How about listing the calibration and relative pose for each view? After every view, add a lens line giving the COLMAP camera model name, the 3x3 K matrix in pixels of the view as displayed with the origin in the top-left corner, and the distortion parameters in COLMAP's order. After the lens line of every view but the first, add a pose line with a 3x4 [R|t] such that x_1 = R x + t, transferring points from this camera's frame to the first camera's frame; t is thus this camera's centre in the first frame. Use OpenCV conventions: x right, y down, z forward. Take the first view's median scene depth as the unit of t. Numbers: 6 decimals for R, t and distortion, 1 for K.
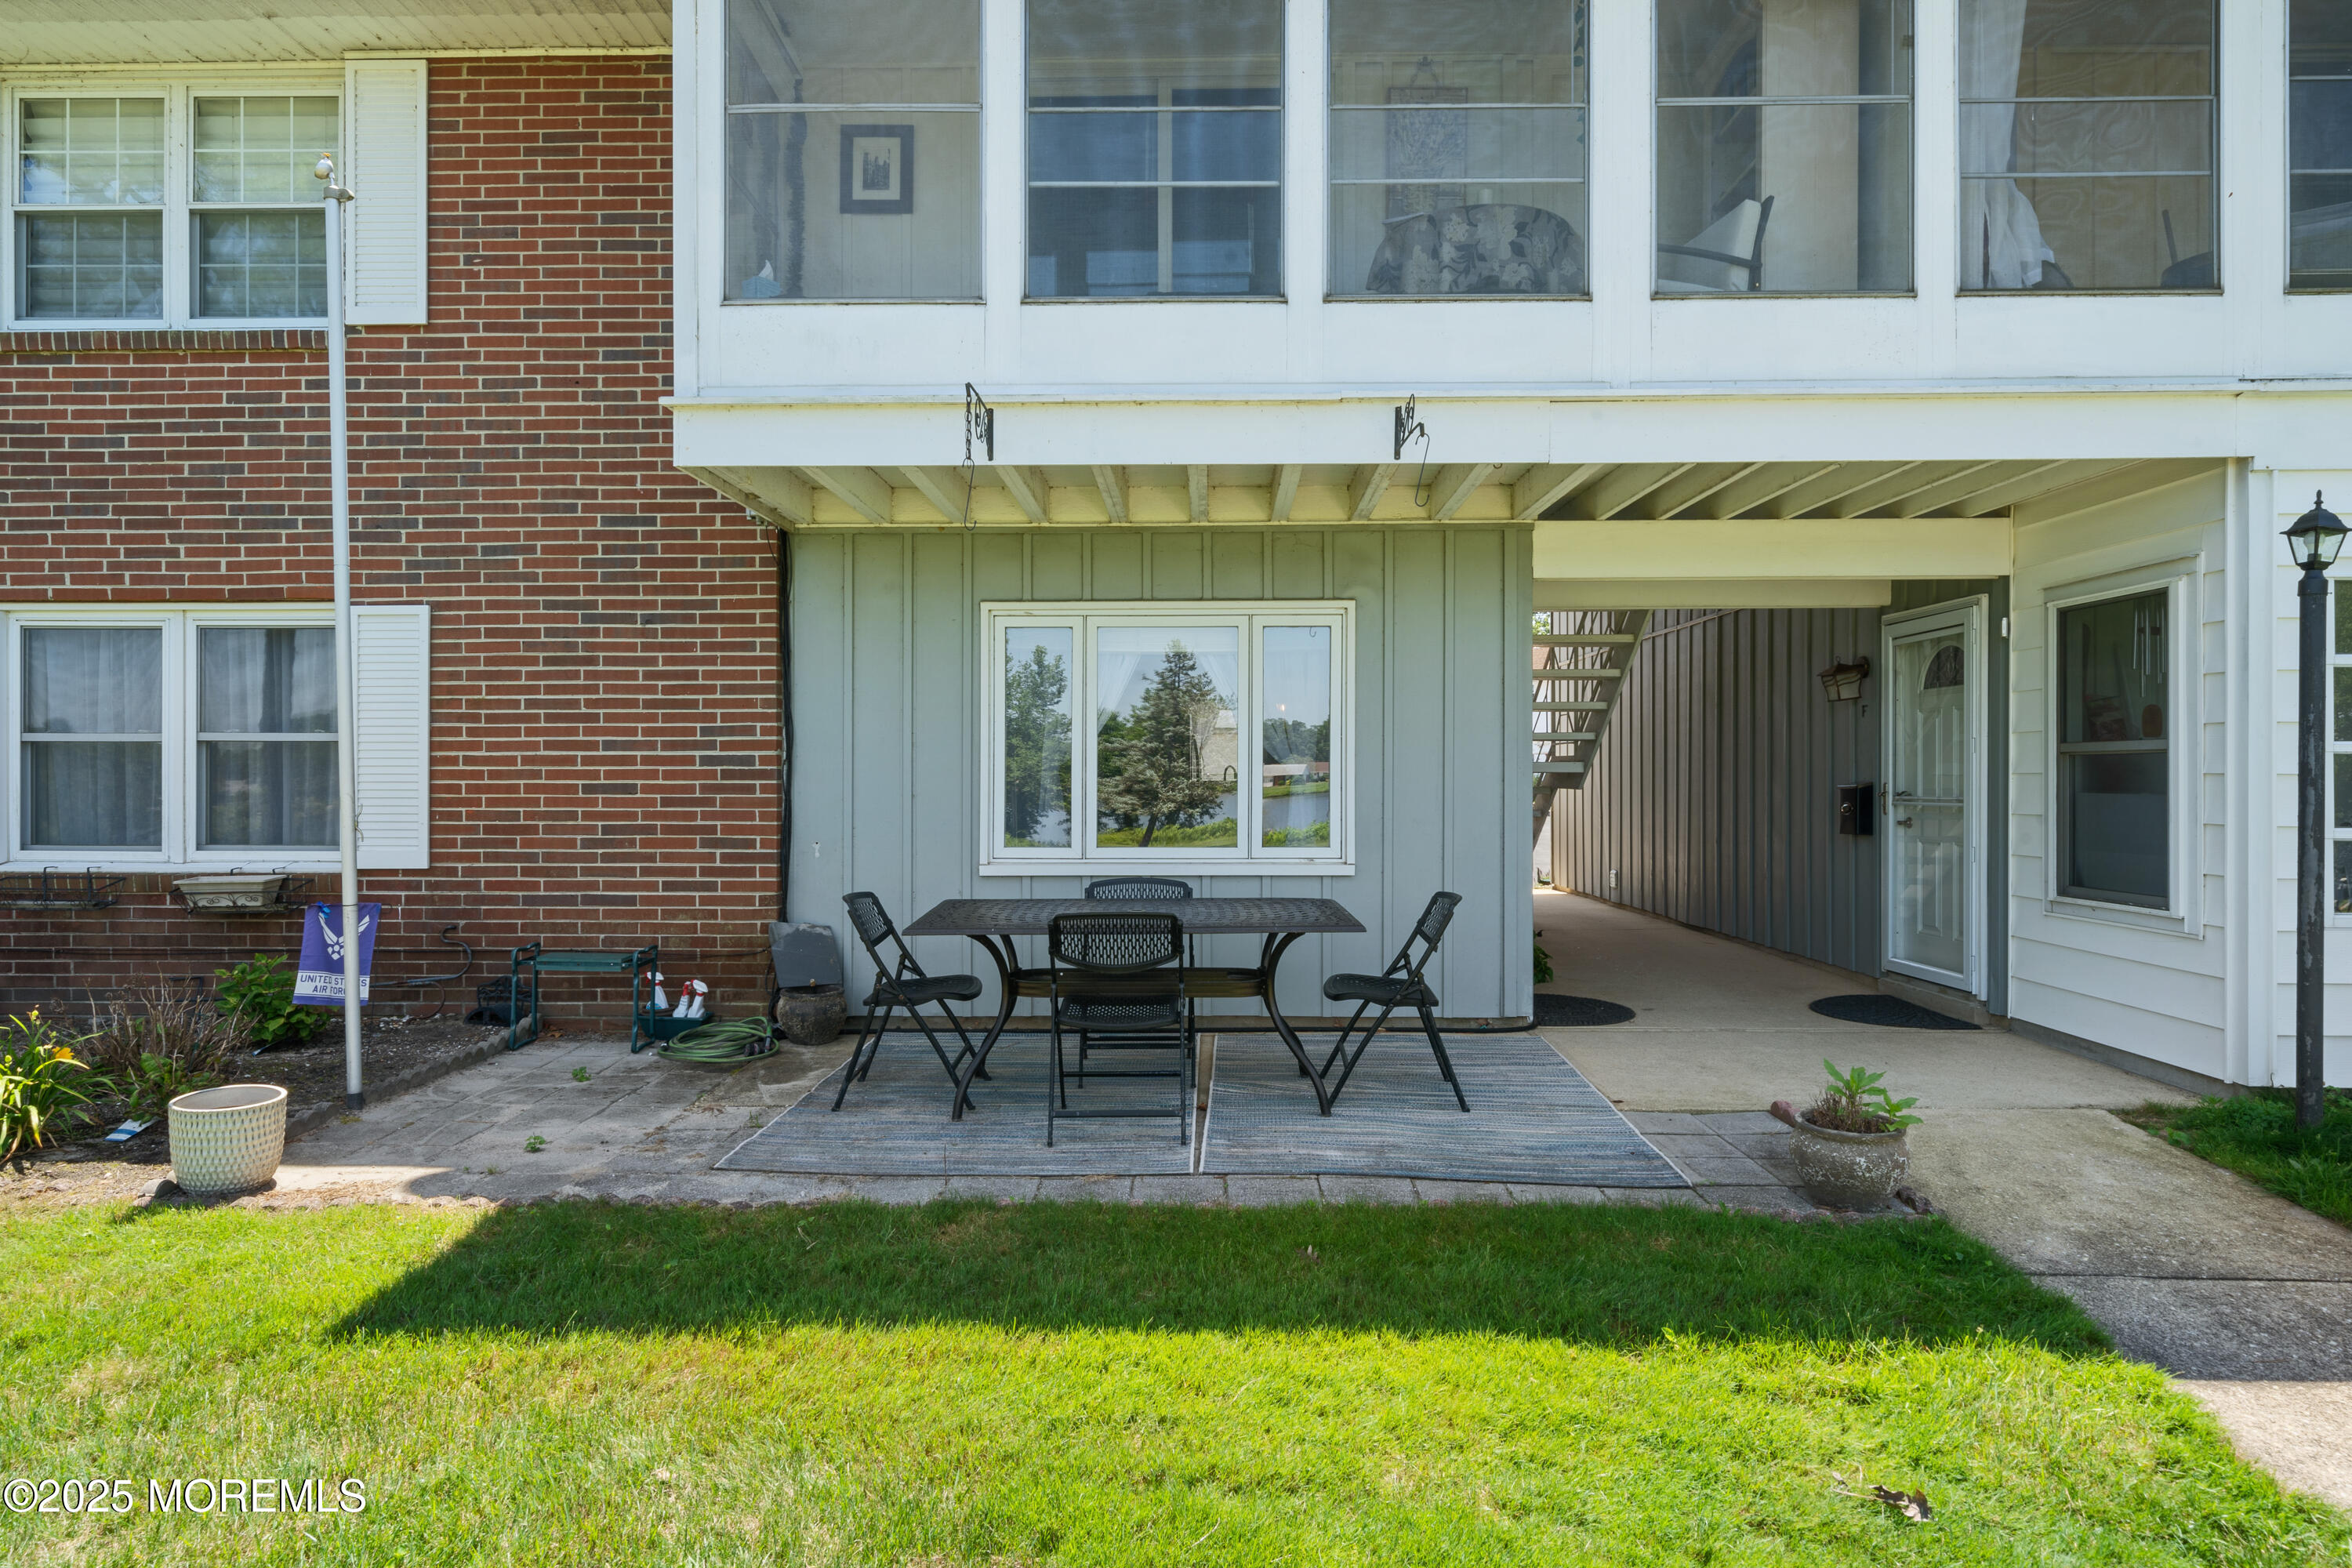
lens RADIAL K [[1312.2, 0, 1176.0], [0, 1312.2, 784.0], [0, 0, 1]] dist [0.003755, -0.000552]
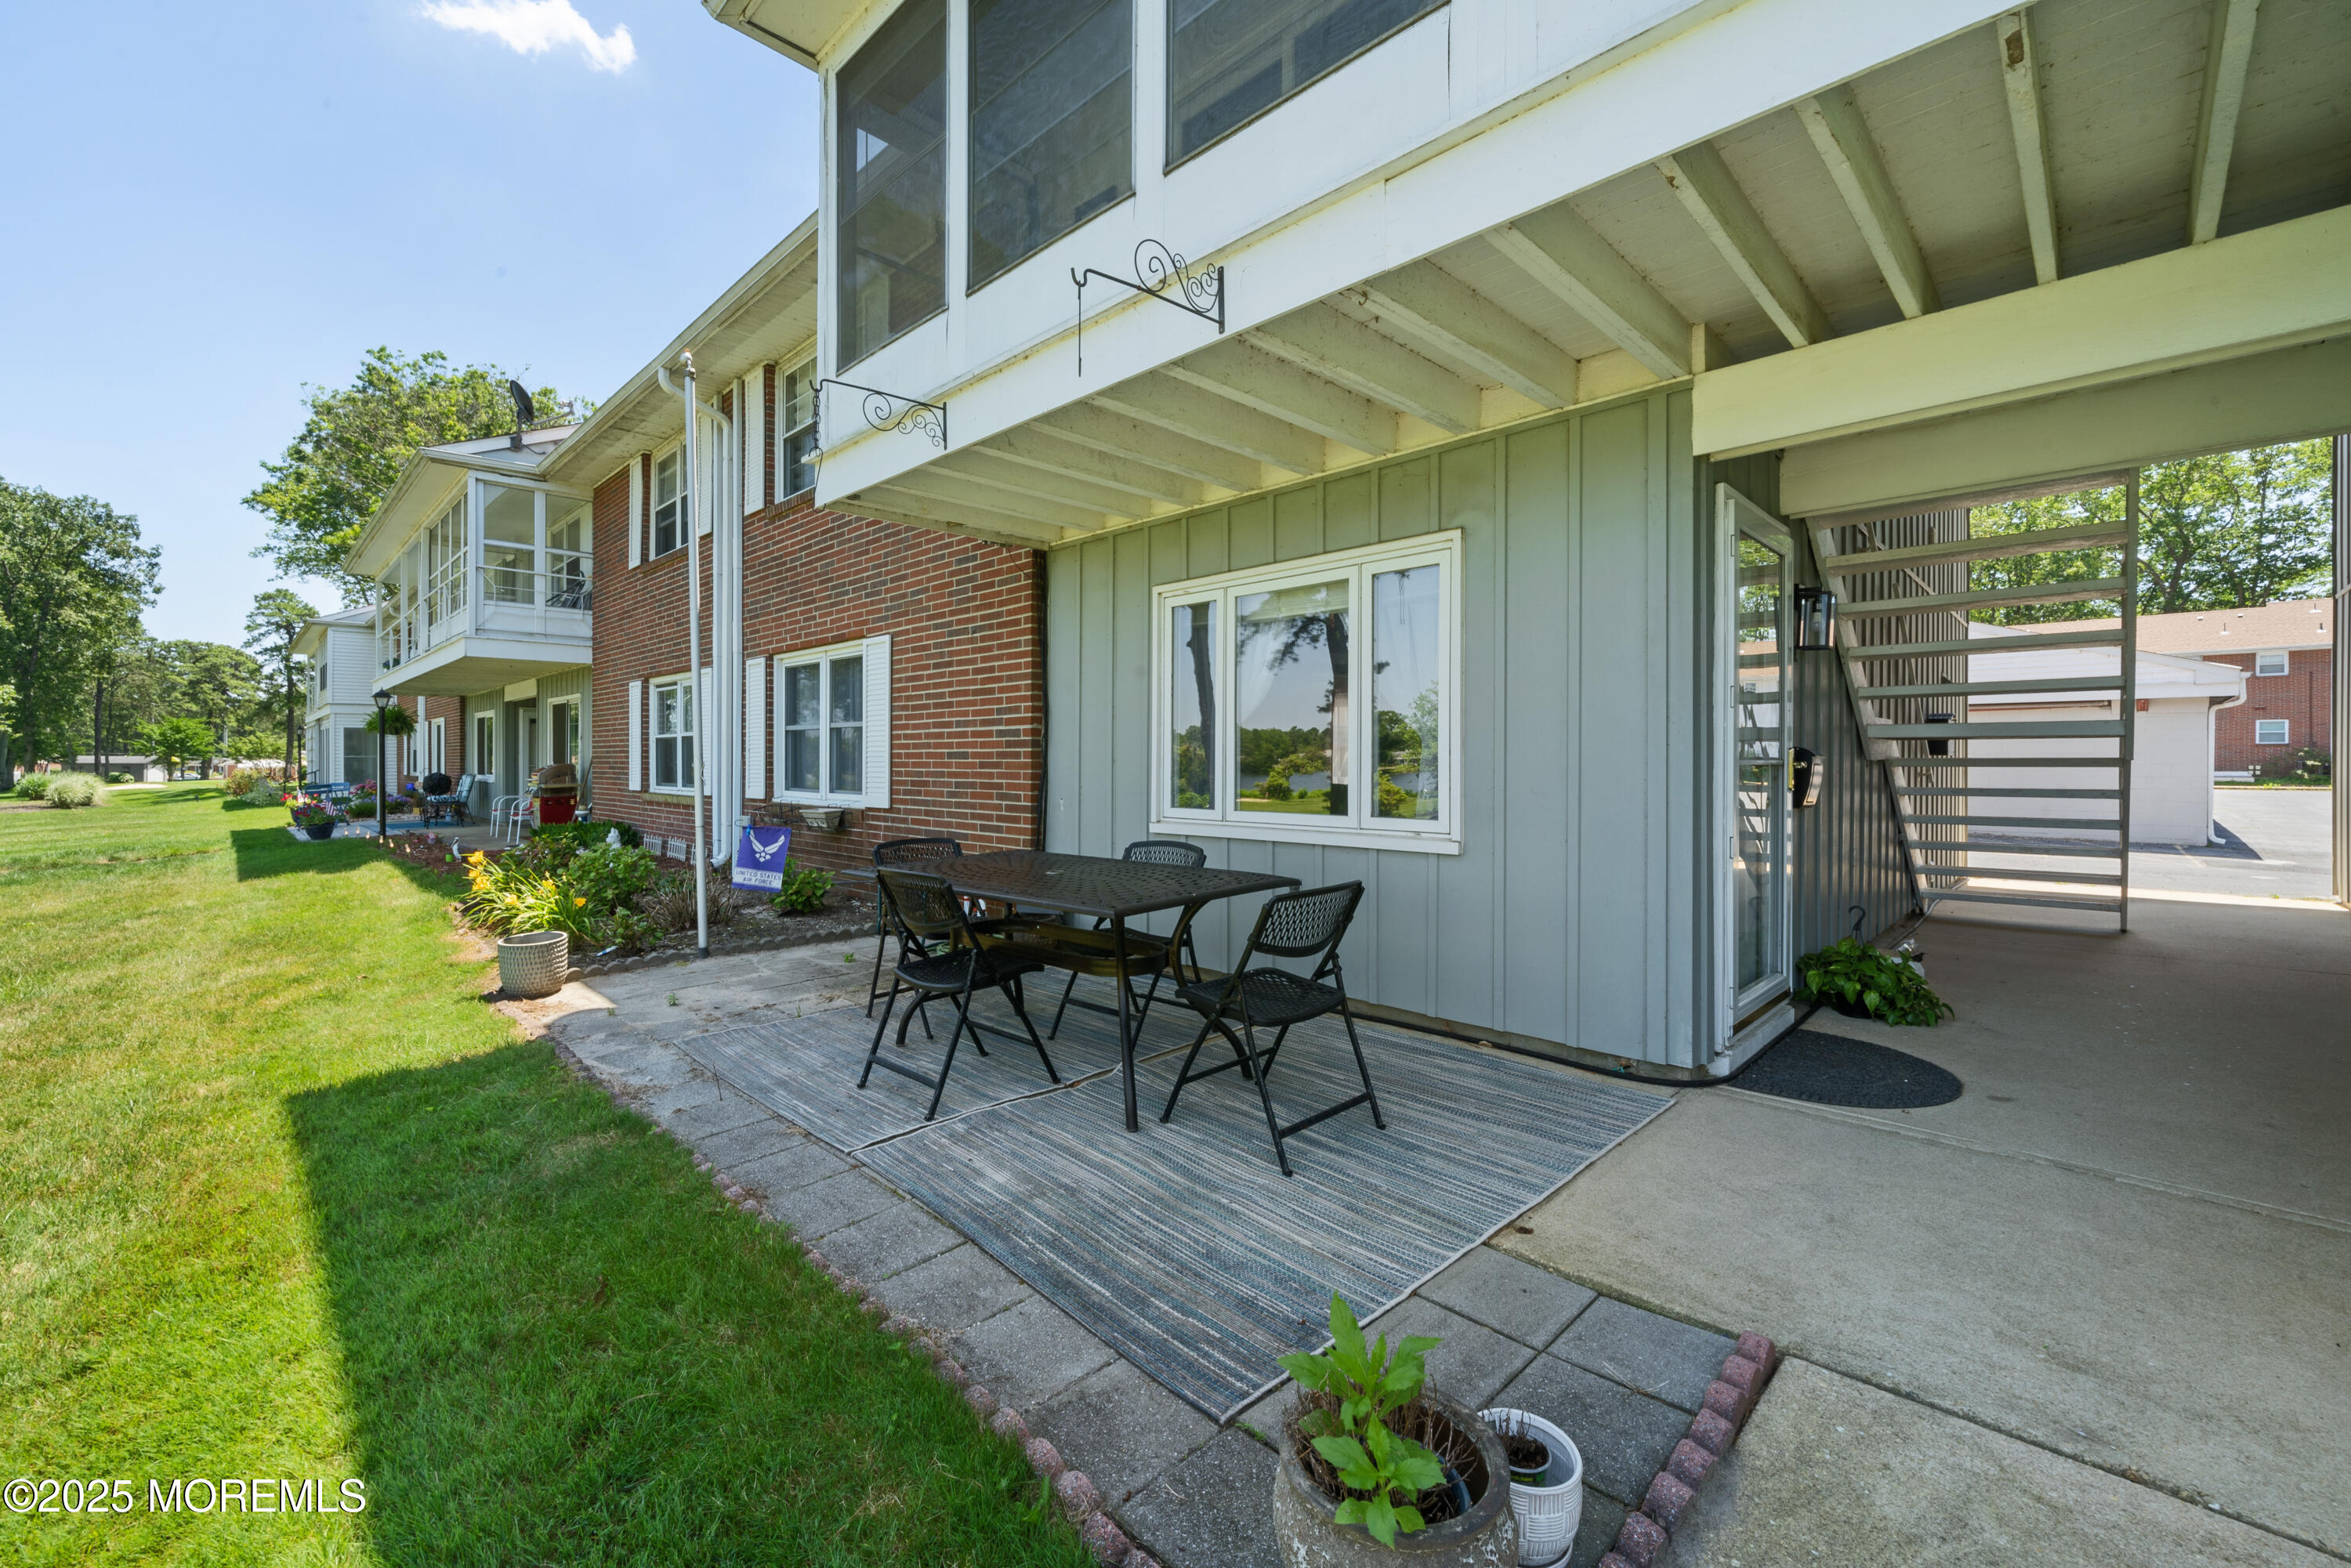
lens RADIAL K [[943.1, 0, 1168.2], [0, 943.1, 760.1], [0, 0, 1]] dist [-0.000228, 0.000064]
pose [[0.728849, -0.000045, -0.684674, 0.413489], [-0.002896, 0.999991, -0.003149, 0.011256], [0.684668, 0.004278, 0.728842, 0.429133]]
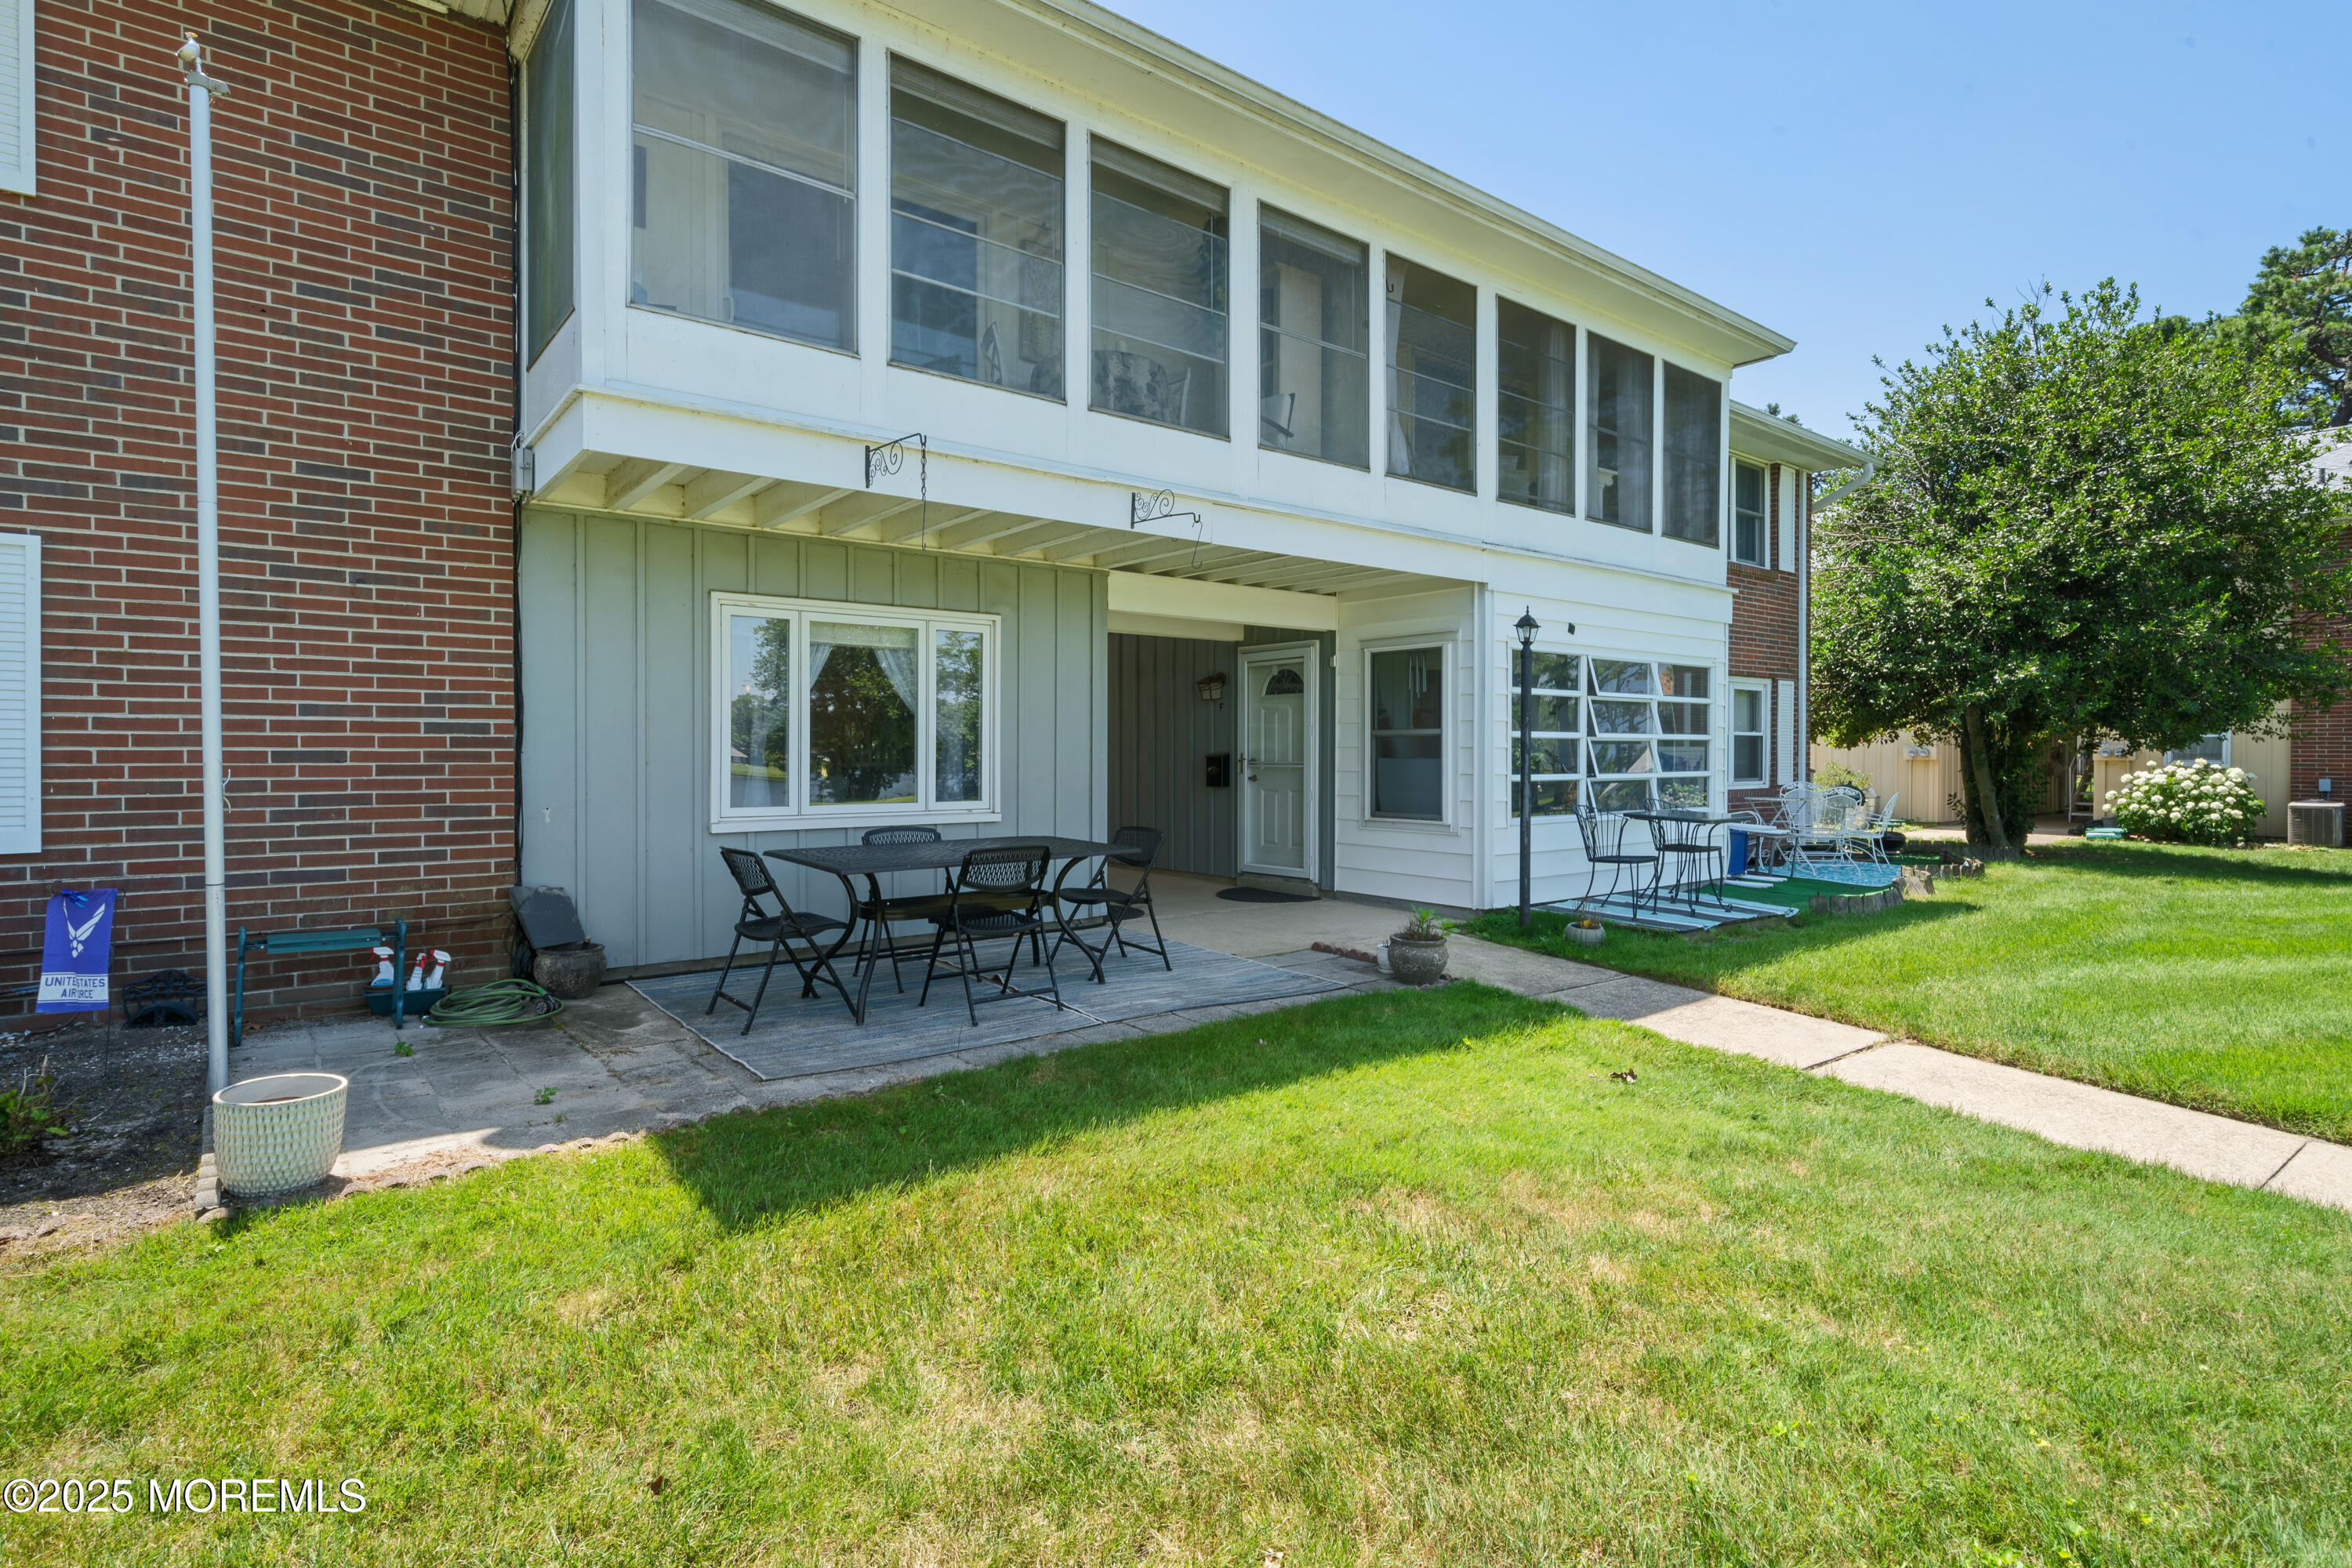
lens RADIAL K [[1135.5, 0, 1128.6], [0, 1135.5, 768.3], [0, 0, 1]] dist [0.002062, -0.000350]
pose [[0.787909, -0.006621, 0.615757, -0.472214], [0.001204, 0.999957, 0.009211, 0.005218], [-0.615791, -0.006516, 0.787883, 0.007319]]
